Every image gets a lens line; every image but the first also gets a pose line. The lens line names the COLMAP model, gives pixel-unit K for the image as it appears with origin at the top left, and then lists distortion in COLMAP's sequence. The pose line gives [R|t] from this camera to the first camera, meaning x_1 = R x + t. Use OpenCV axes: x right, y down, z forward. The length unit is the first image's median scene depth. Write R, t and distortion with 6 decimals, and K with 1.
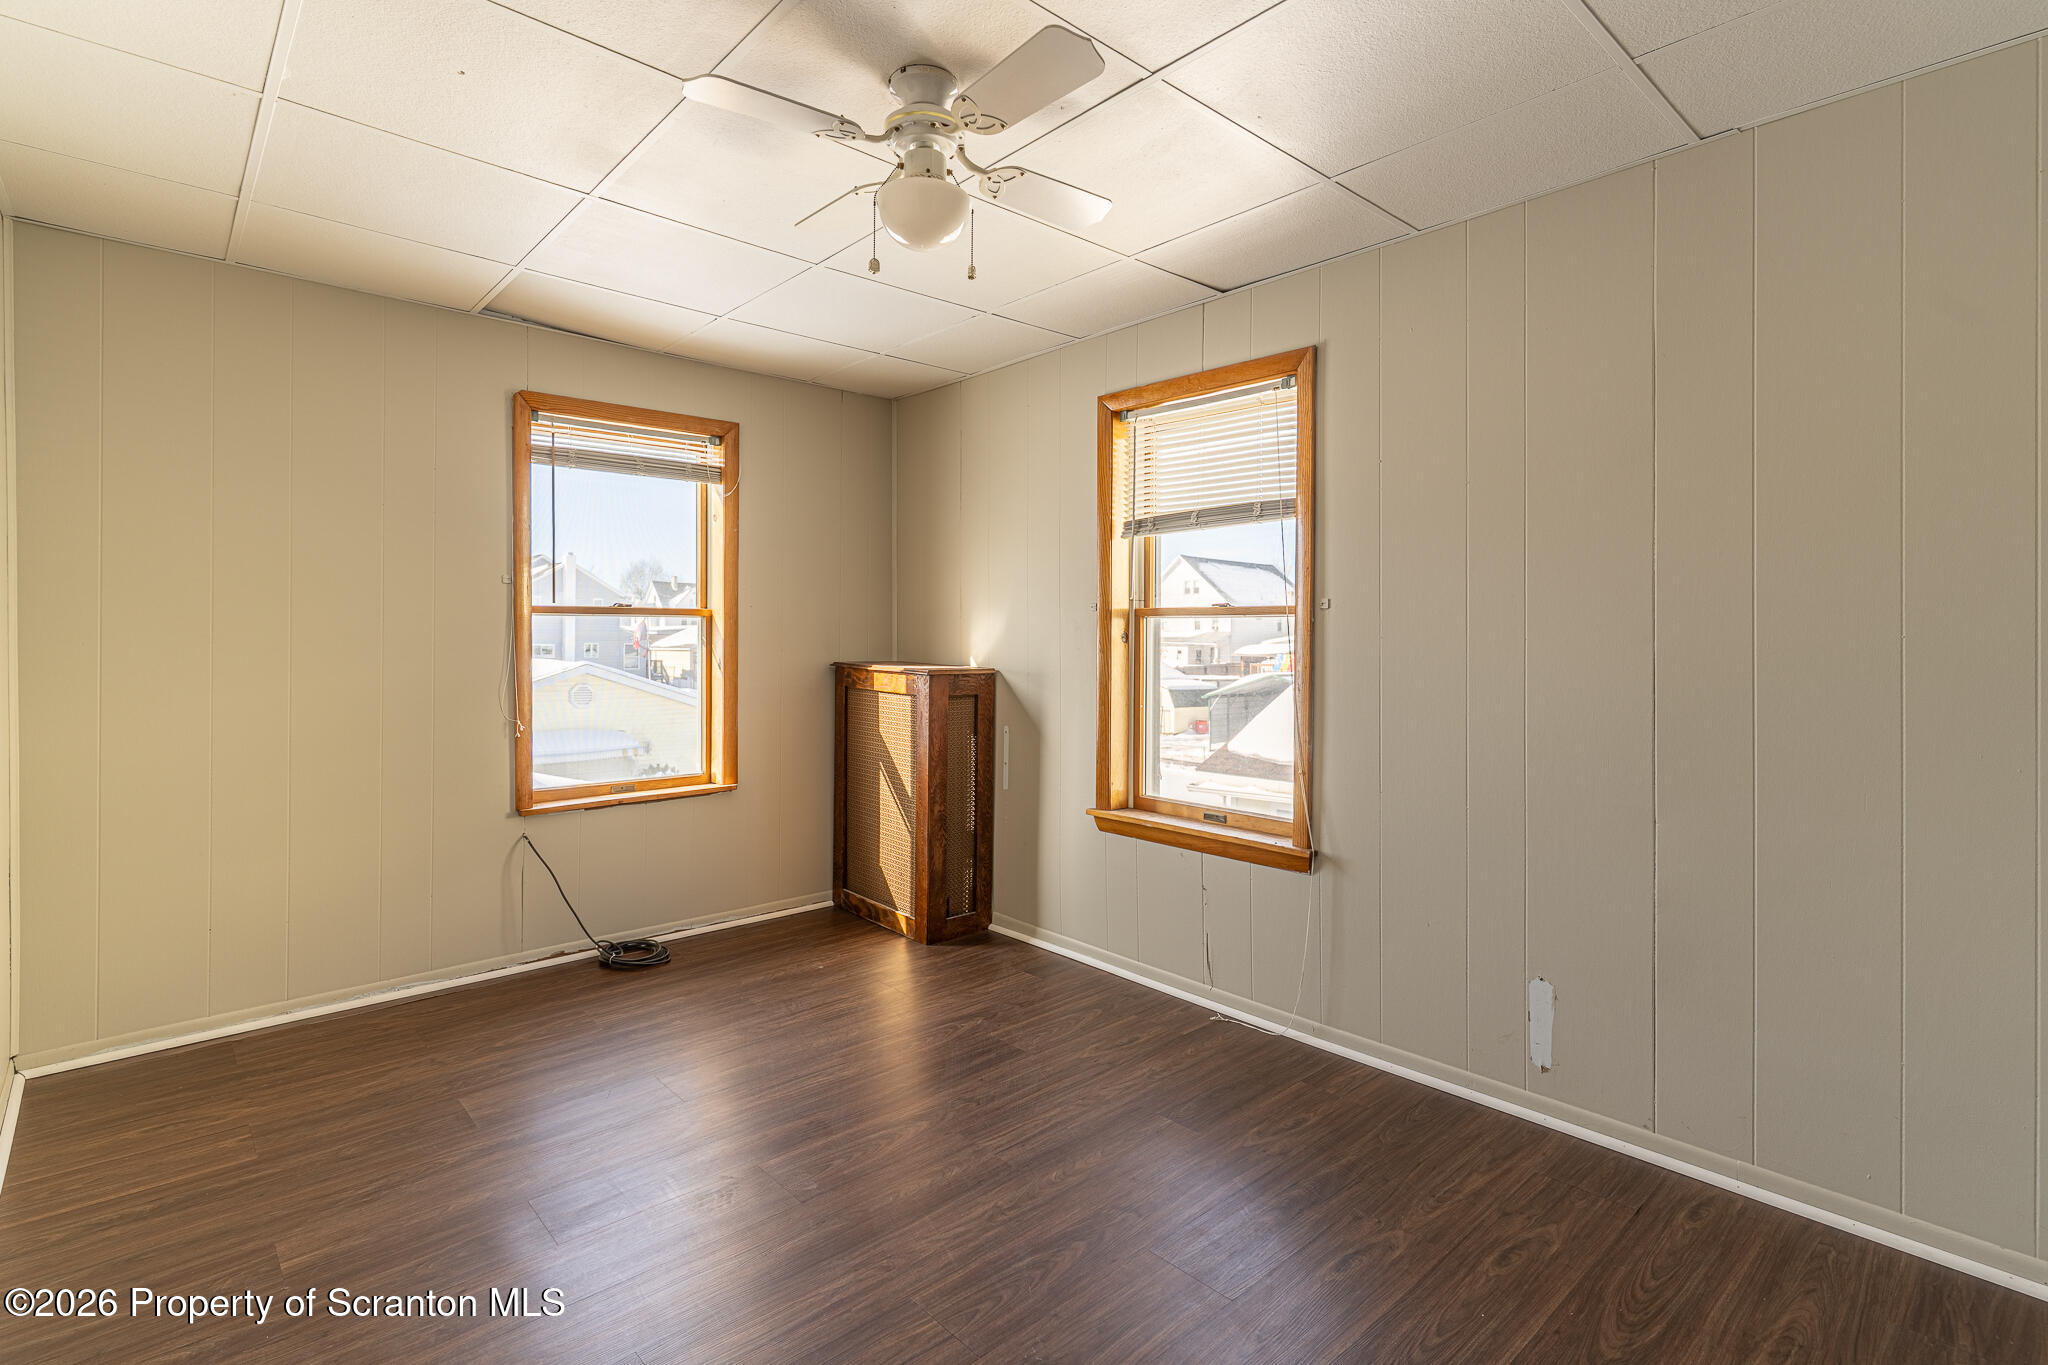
lens RADIAL K [[995.8, 0, 1005.6], [0, 995.8, 636.9], [0, 0, 1]] dist [-0.001222, -0.000863]
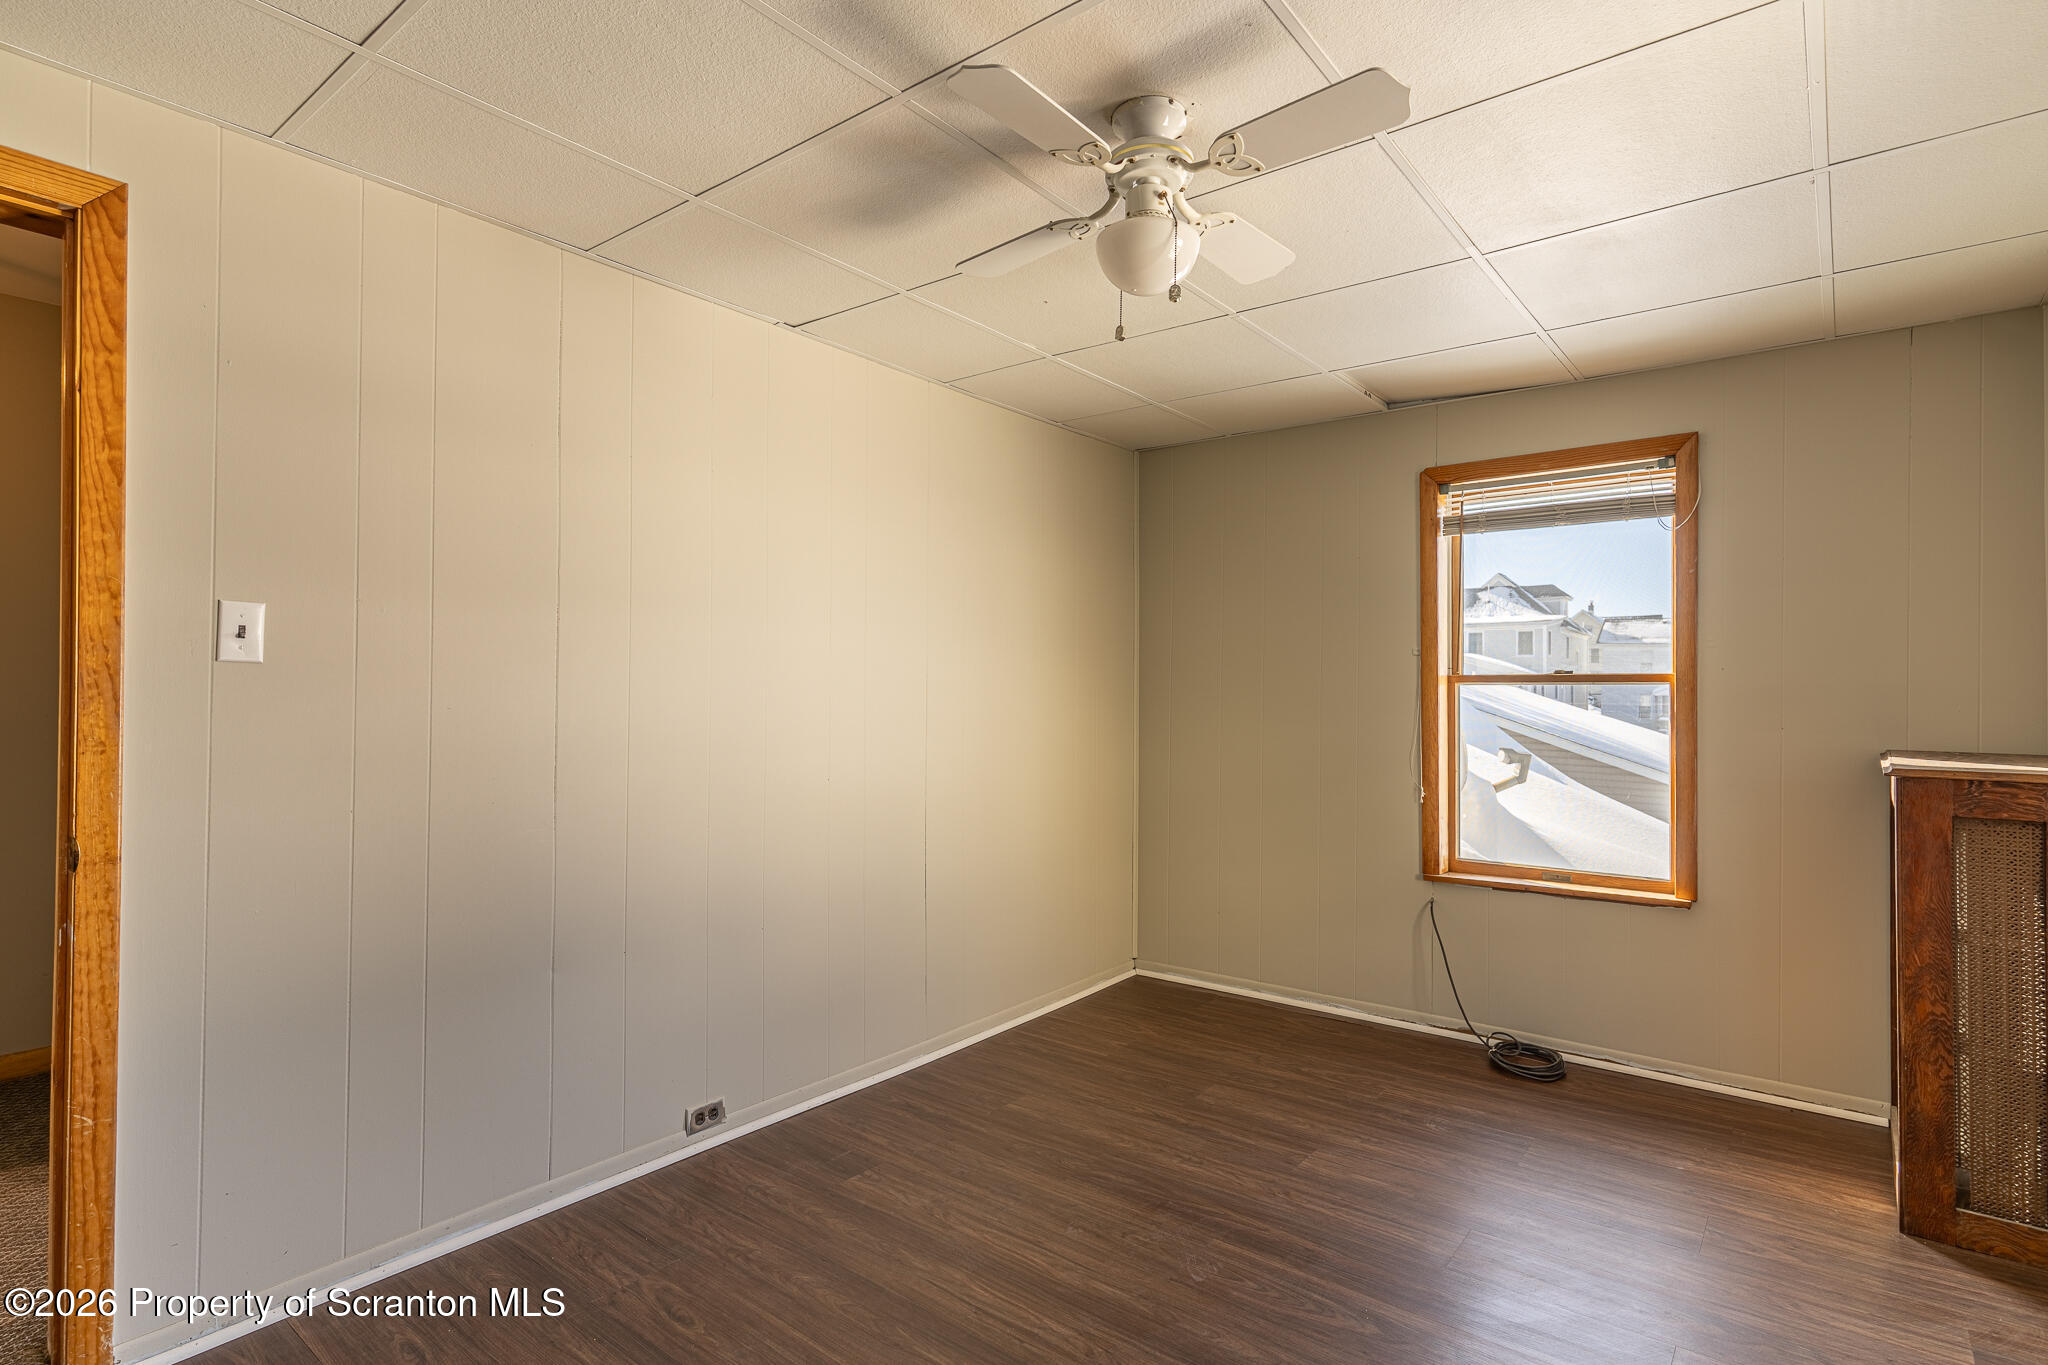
lens RADIAL K [[995.8, 0, 1030.4], [0, 995.8, 681.7], [0, 0, 1]] dist [-0.001222, -0.000863]
pose [[0.172279, -0.013115, -0.984961, 0.456418], [-0.008840, 0.999851, -0.014859, -0.006263], [0.985008, 0.011267, 0.172137, 0.414394]]
